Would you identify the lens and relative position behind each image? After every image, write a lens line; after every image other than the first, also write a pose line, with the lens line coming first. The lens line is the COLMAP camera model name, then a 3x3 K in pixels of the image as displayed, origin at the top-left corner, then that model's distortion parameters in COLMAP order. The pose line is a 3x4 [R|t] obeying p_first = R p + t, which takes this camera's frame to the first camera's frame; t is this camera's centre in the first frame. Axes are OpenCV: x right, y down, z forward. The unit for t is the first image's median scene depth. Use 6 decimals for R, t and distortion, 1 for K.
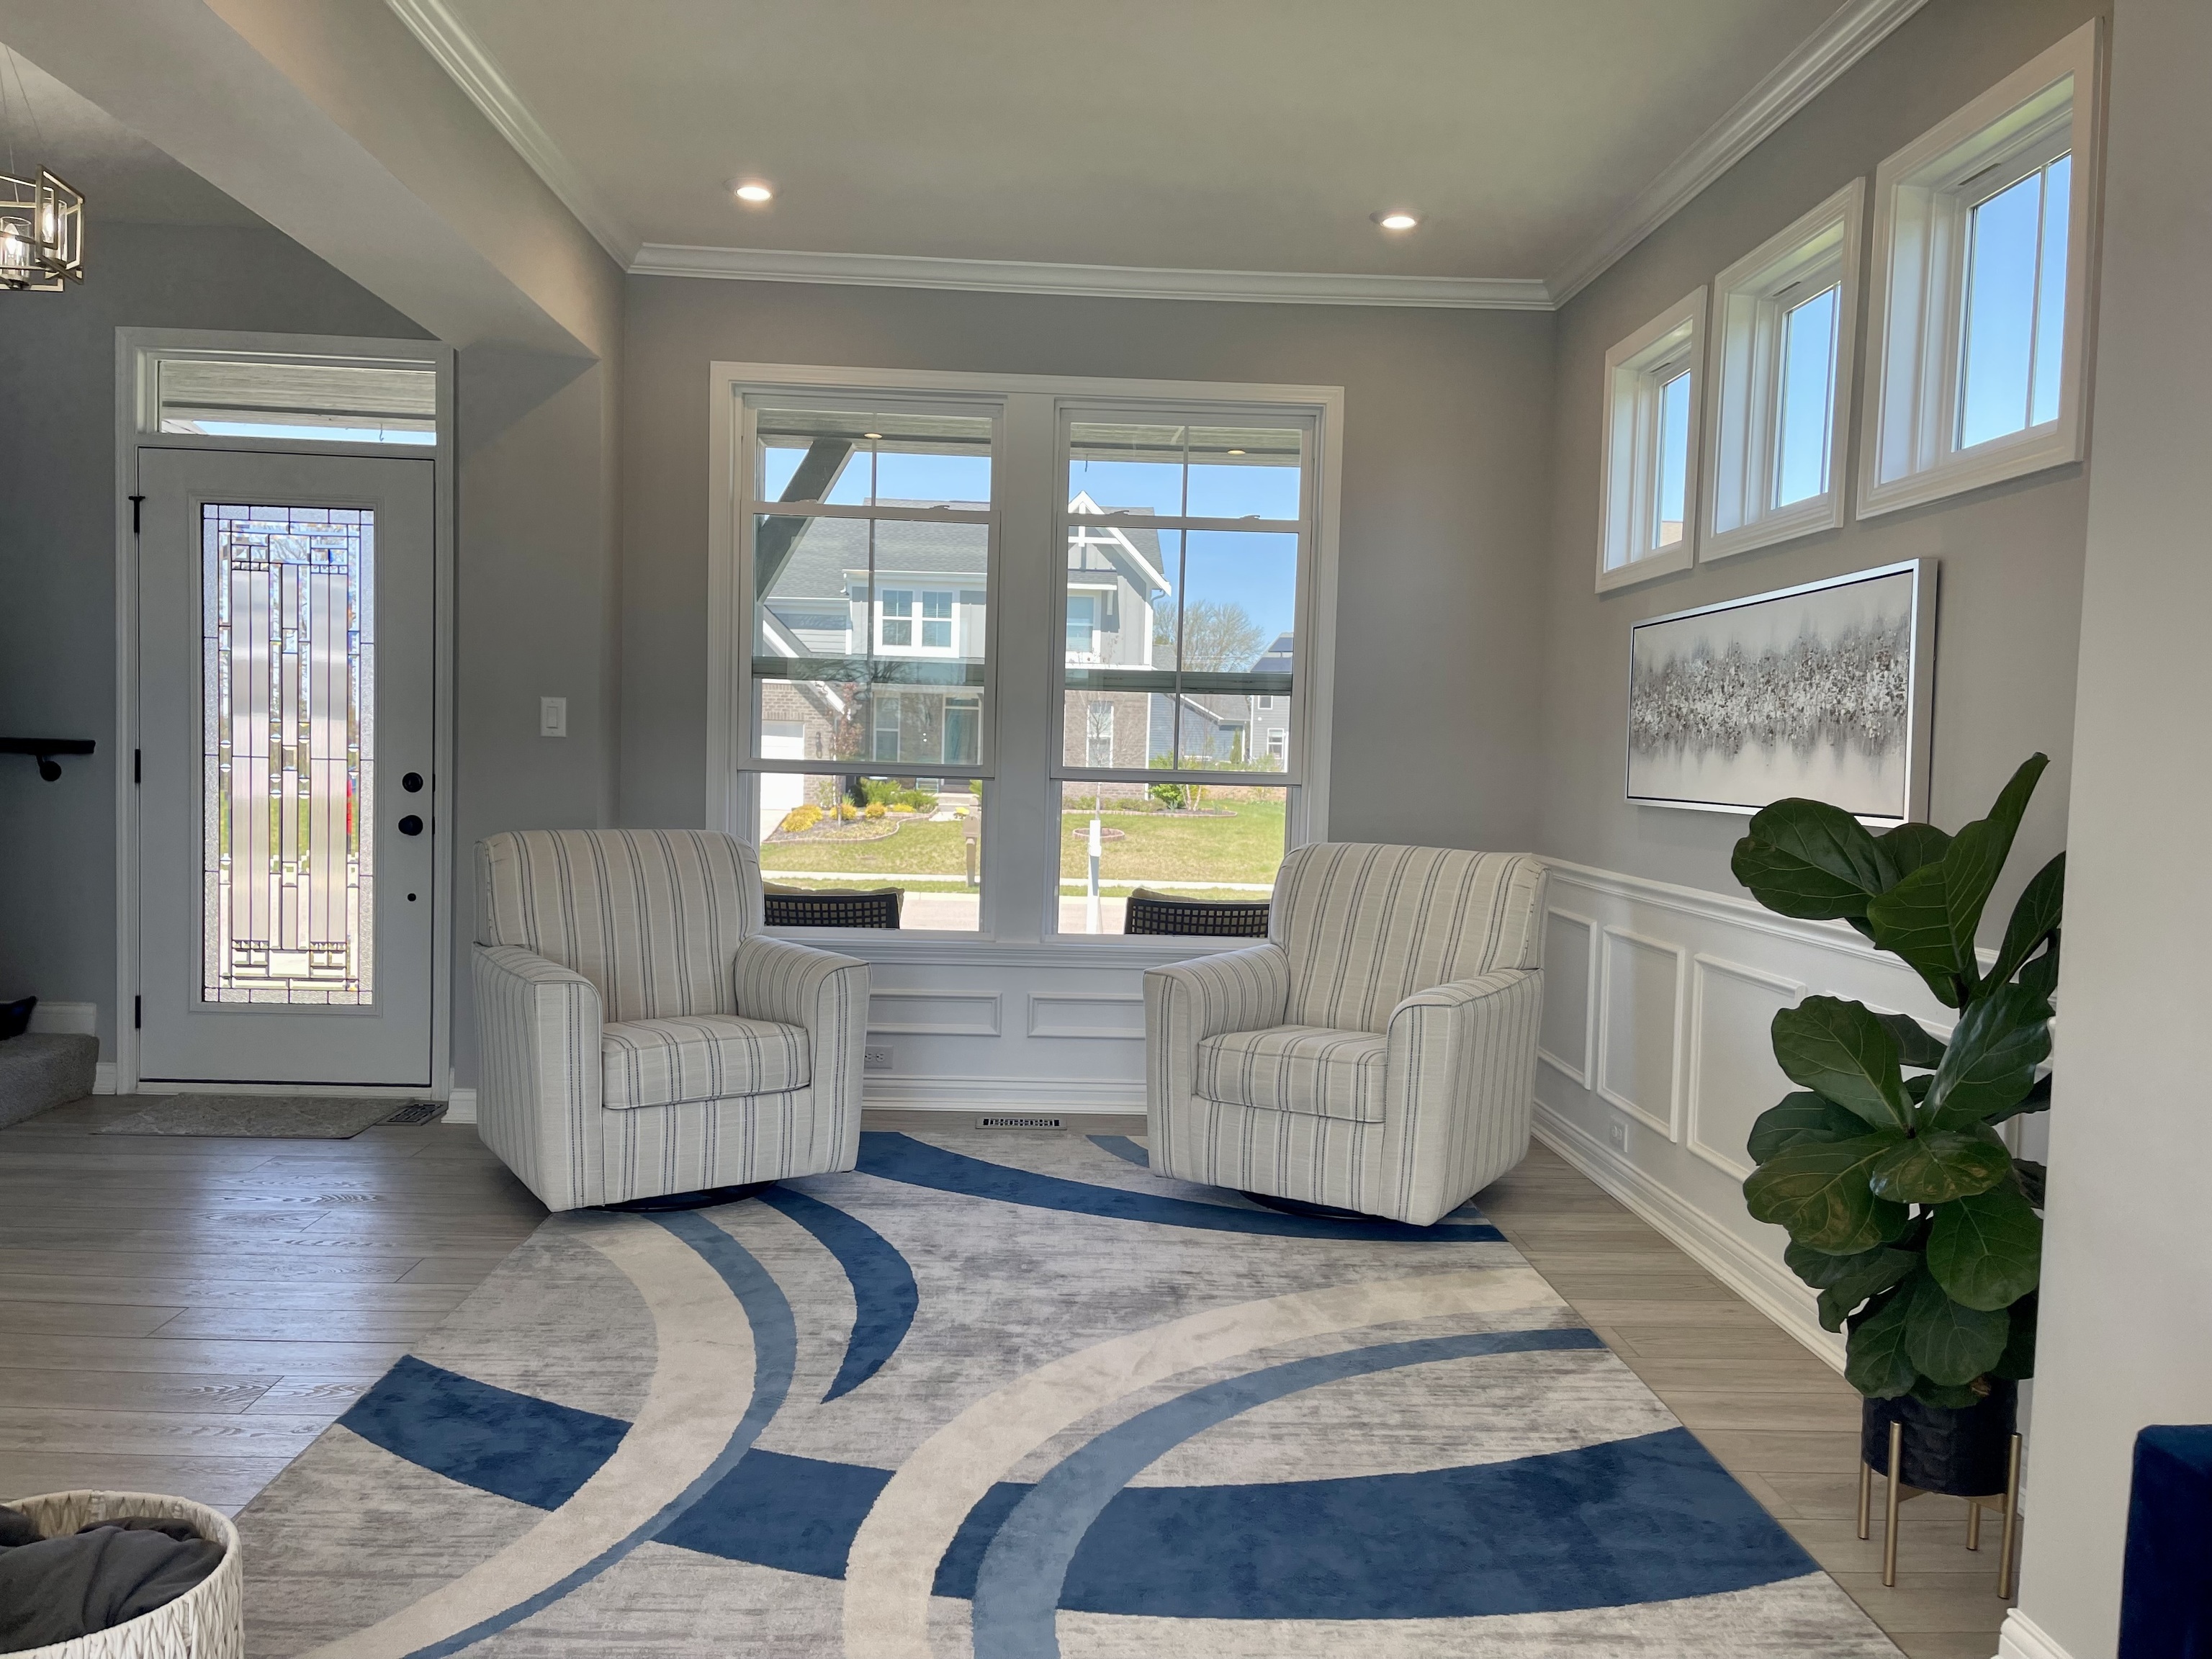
lens RADIAL K [[1641.4, 0, 1097.3], [0, 1641.4, 839.9], [0, 0, 1]] dist [0.058034, -0.064909]
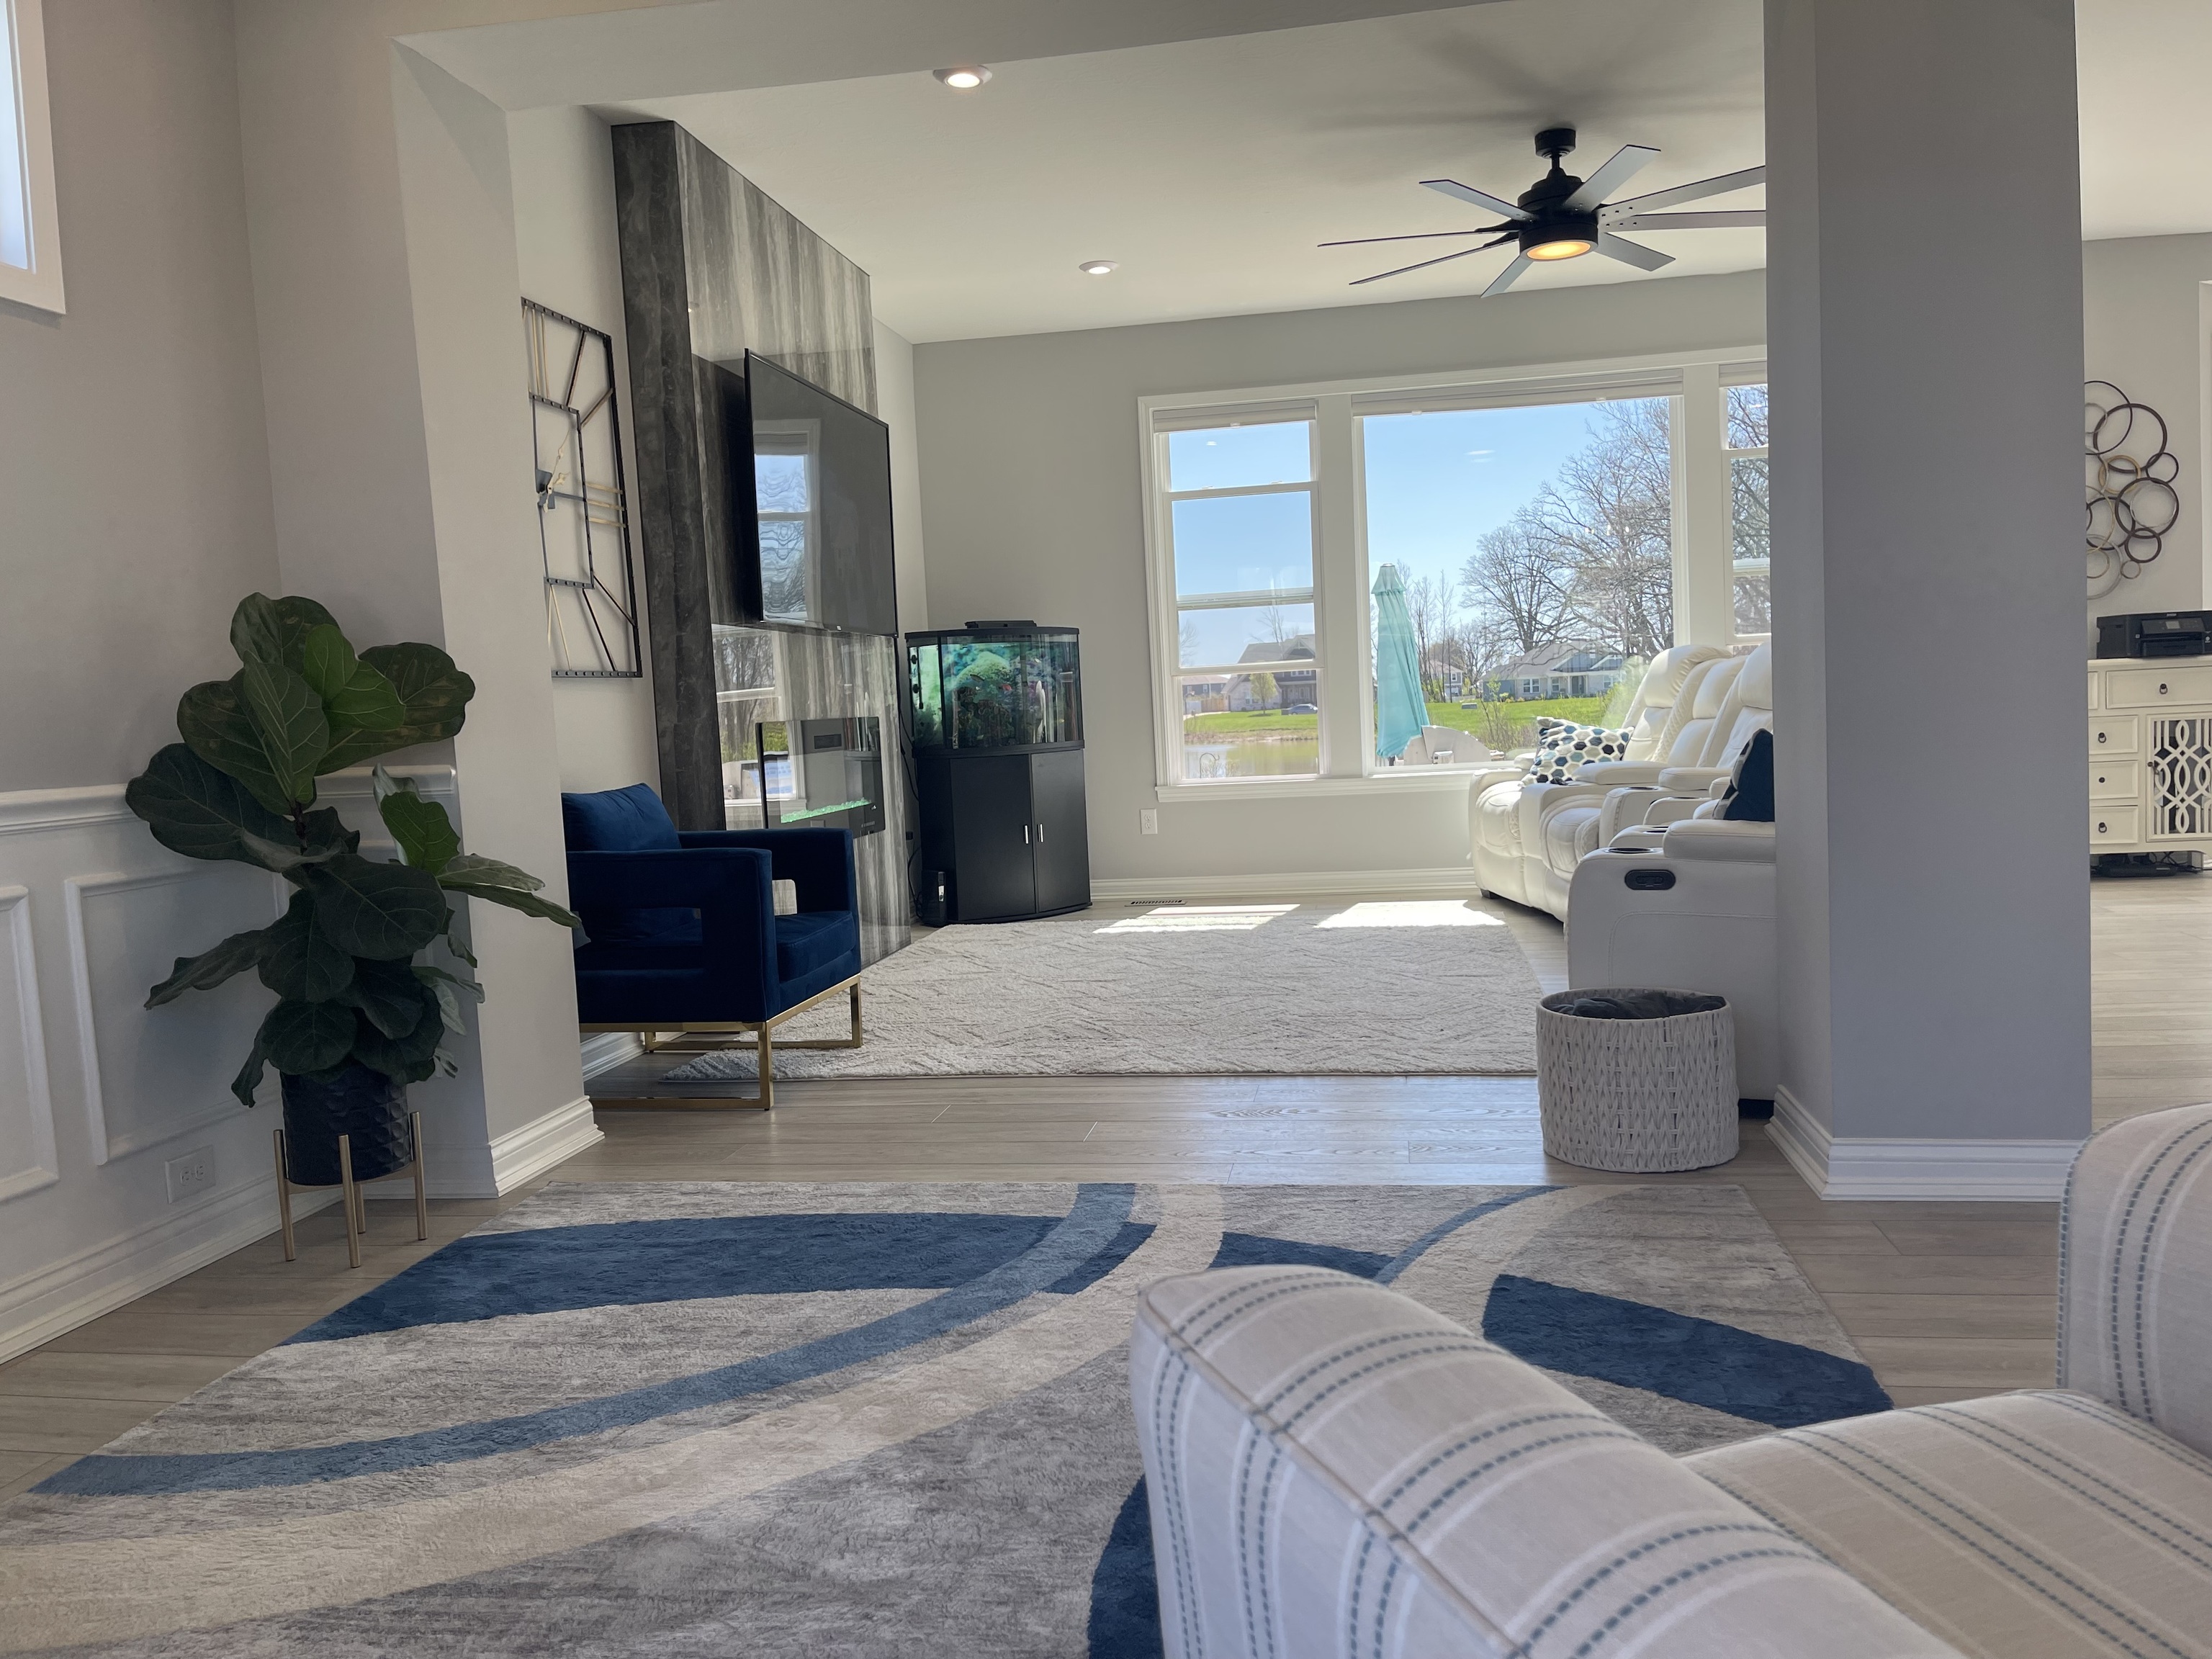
lens RADIAL K [[1674.3, 0, 1112.4], [0, 1674.3, 842.4], [0, 0, 1]] dist [0.057379, -0.066689]
pose [[-0.979156, 0.002935, 0.203089, -0.202555], [0.031205, 0.990198, 0.136139, -0.012948], [-0.200699, 0.139639, -0.969650, 1.353841]]
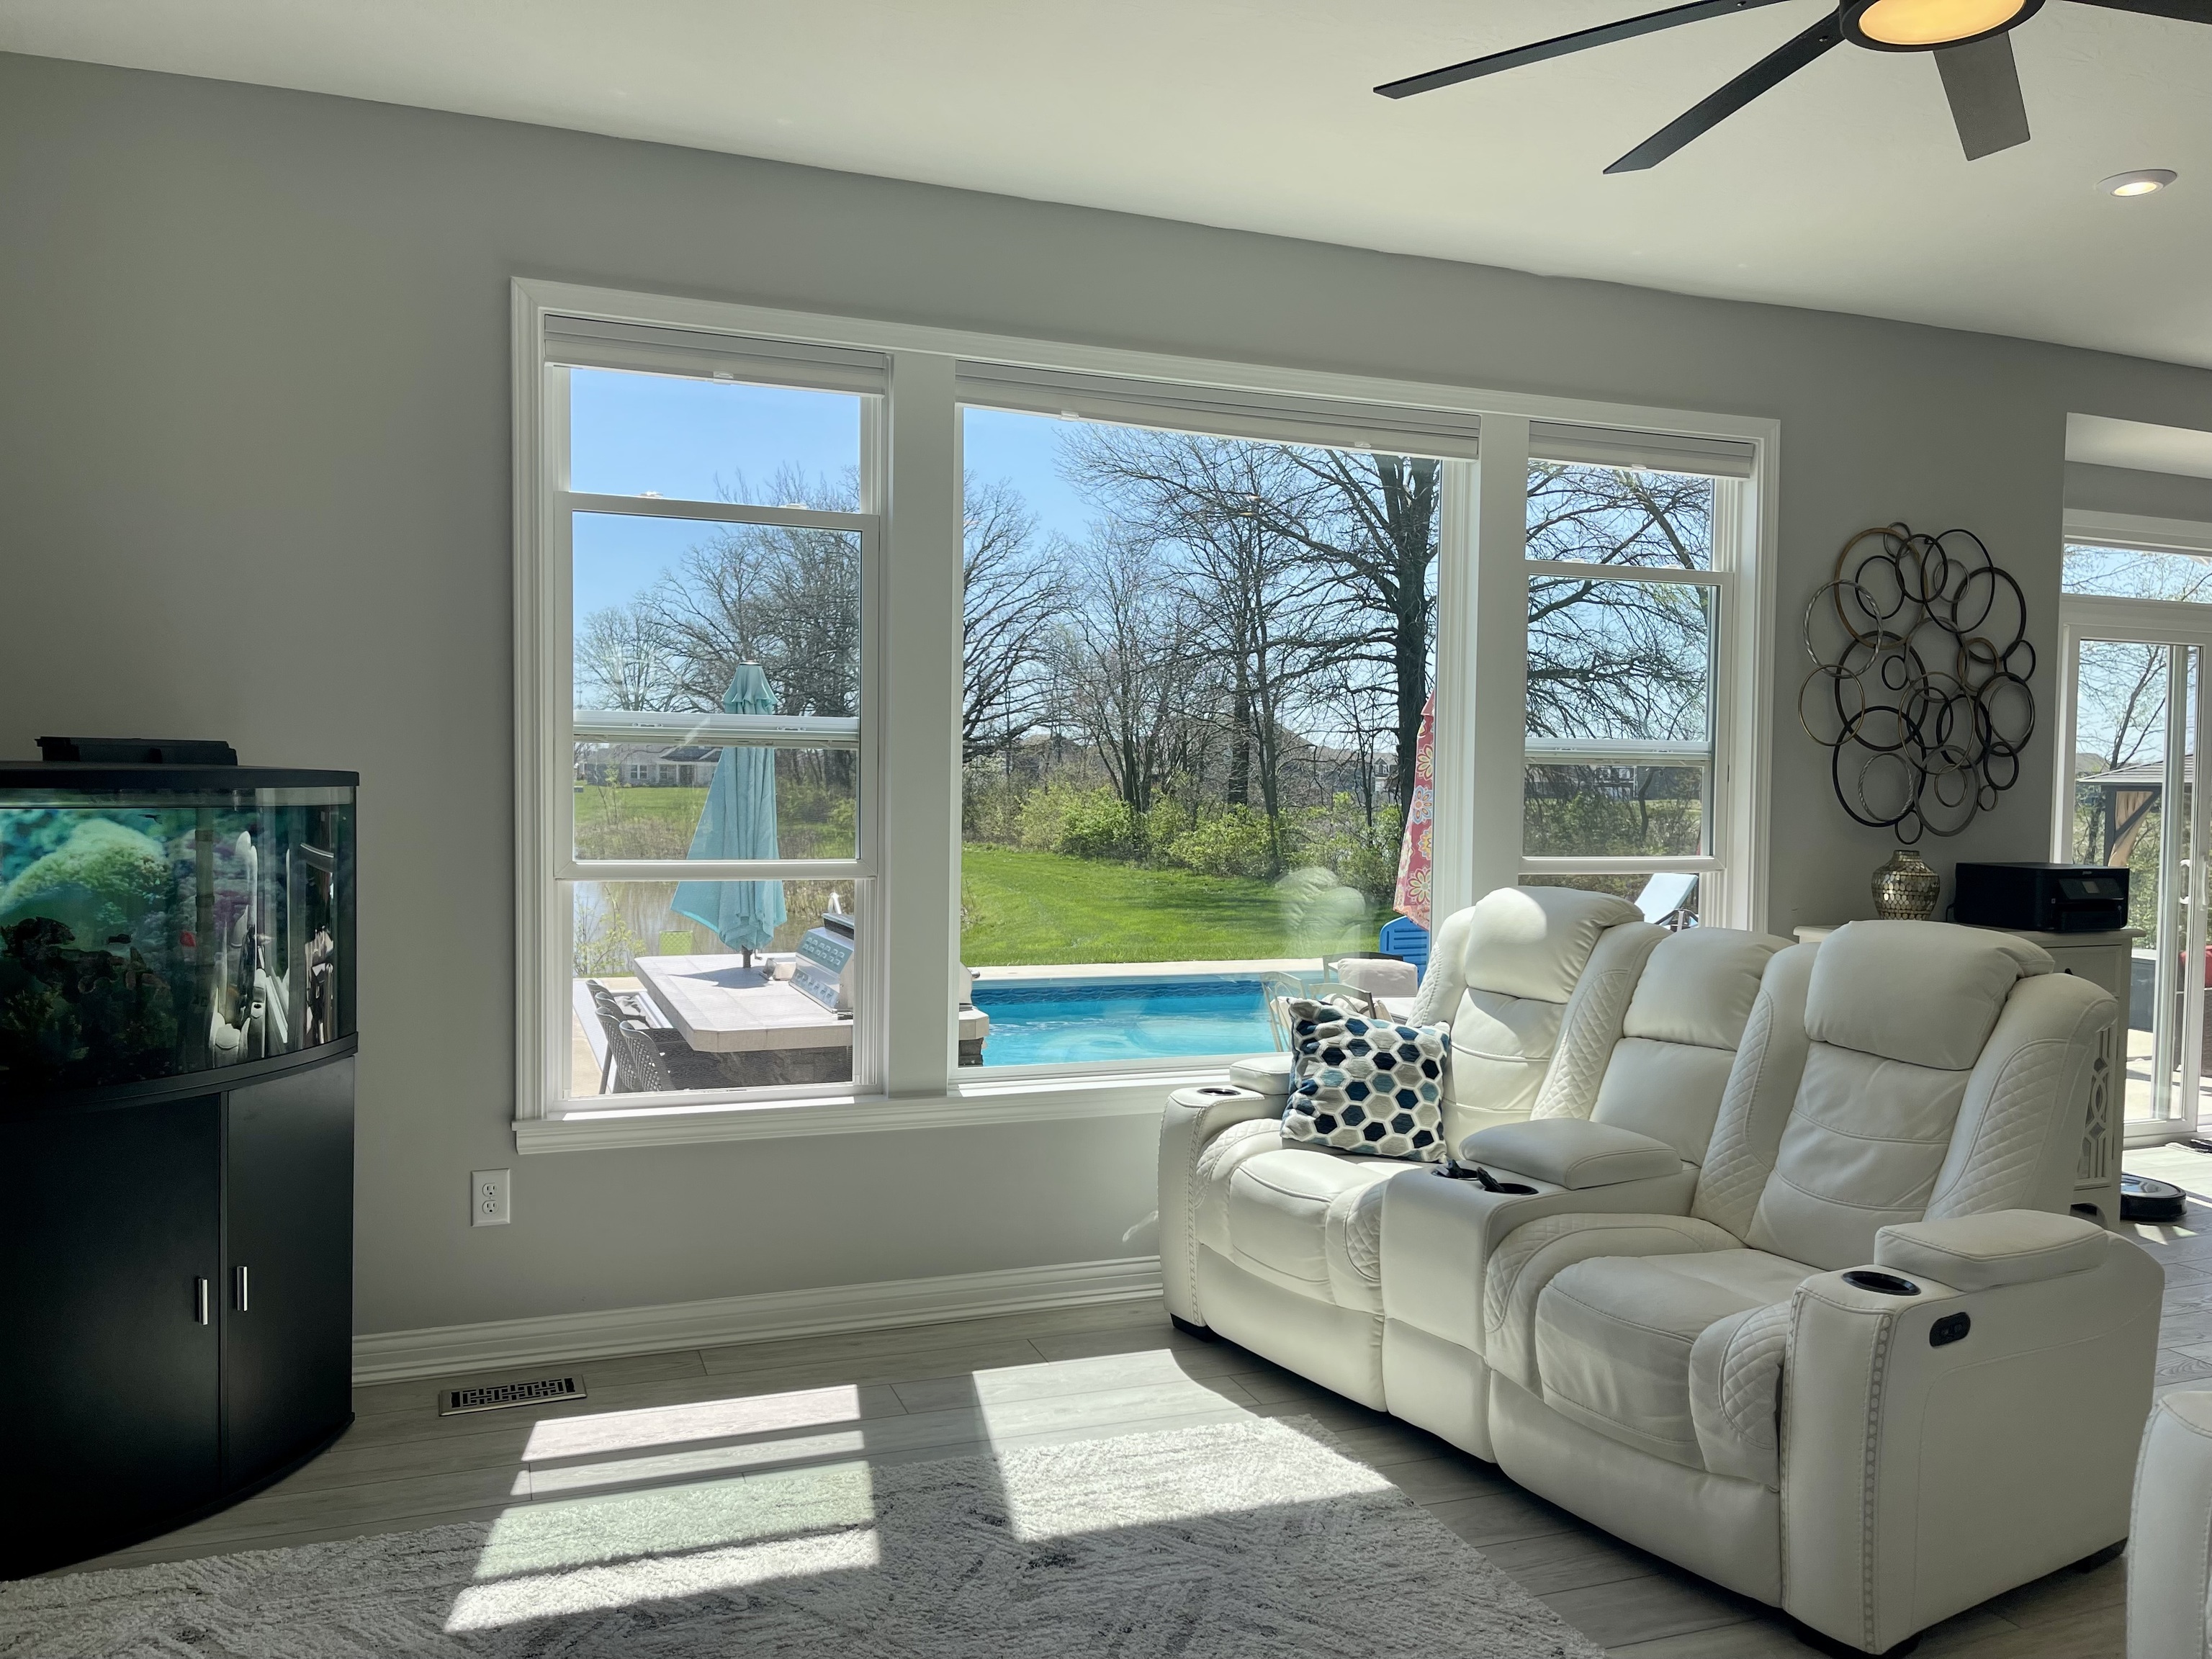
lens RADIAL K [[1674.3, 0, 1112.4], [0, 1674.3, 842.4], [0, 0, 1]] dist [0.057379, -0.066689]
pose [[-0.947818, -0.030889, -0.317311, 0.151769], [-0.058785, 0.995162, 0.078718, -0.050684], [0.313344, 0.093264, -0.945049, 0.315428]]
